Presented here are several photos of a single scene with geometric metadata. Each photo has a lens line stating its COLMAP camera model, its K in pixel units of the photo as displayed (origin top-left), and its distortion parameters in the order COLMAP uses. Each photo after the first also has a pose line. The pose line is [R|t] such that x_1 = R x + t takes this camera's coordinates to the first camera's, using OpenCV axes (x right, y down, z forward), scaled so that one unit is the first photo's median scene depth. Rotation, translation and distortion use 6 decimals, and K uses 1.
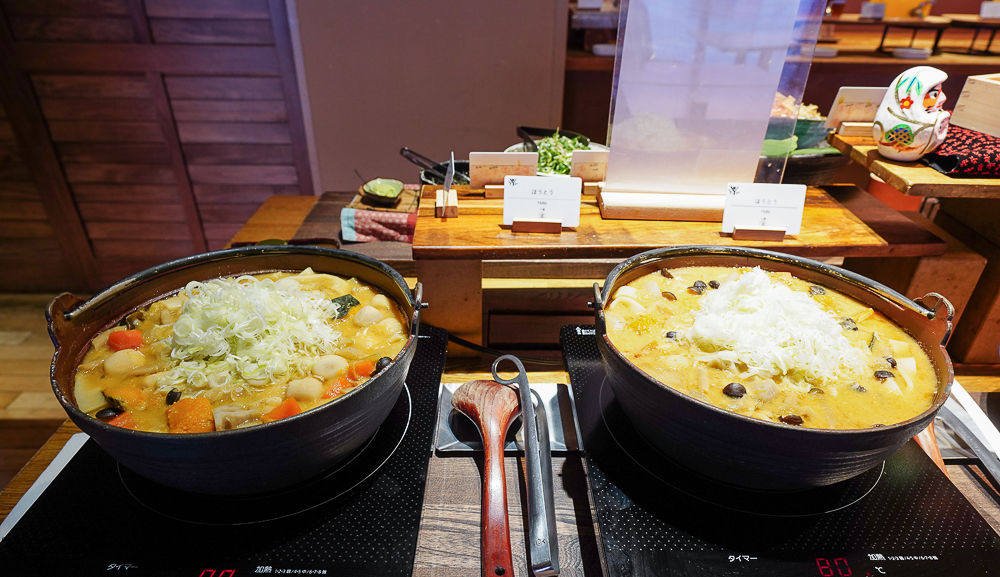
lens RADIAL K [[622.4, 0, 497.0], [0, 622.4, 328.6], [0, 0, 1]] dist [0.001507, 0.000287]
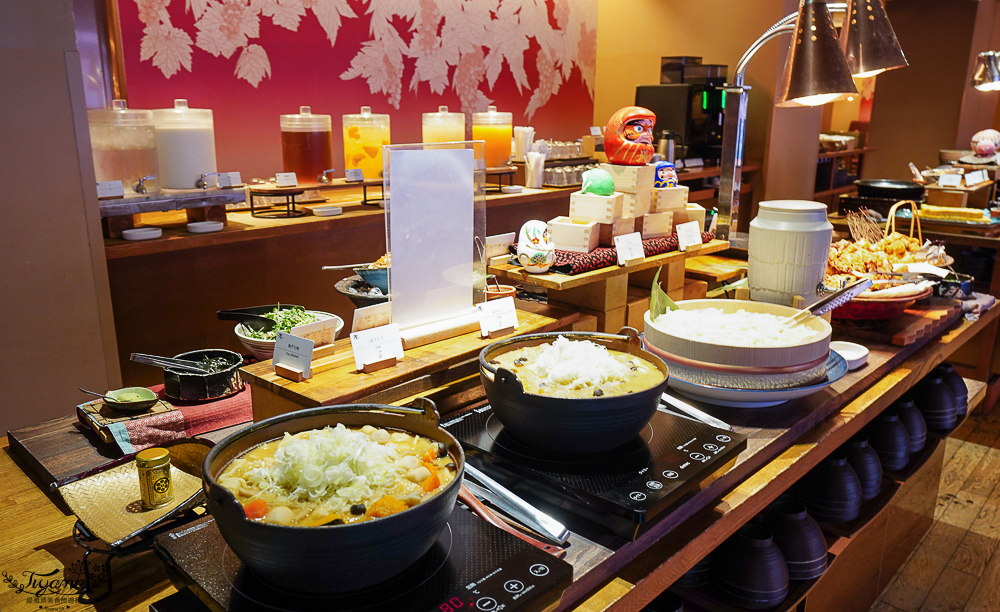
lens RADIAL K [[752.9, 0, 493.4], [0, 752.9, 305.3], [0, 0, 1]] dist [0.012953, 0.000626]
pose [[0.696104, -0.197603, 0.690212, -0.849102], [0.387063, 0.912987, -0.128986, 0.019234], [-0.604666, 0.356943, 0.712018, -0.323681]]
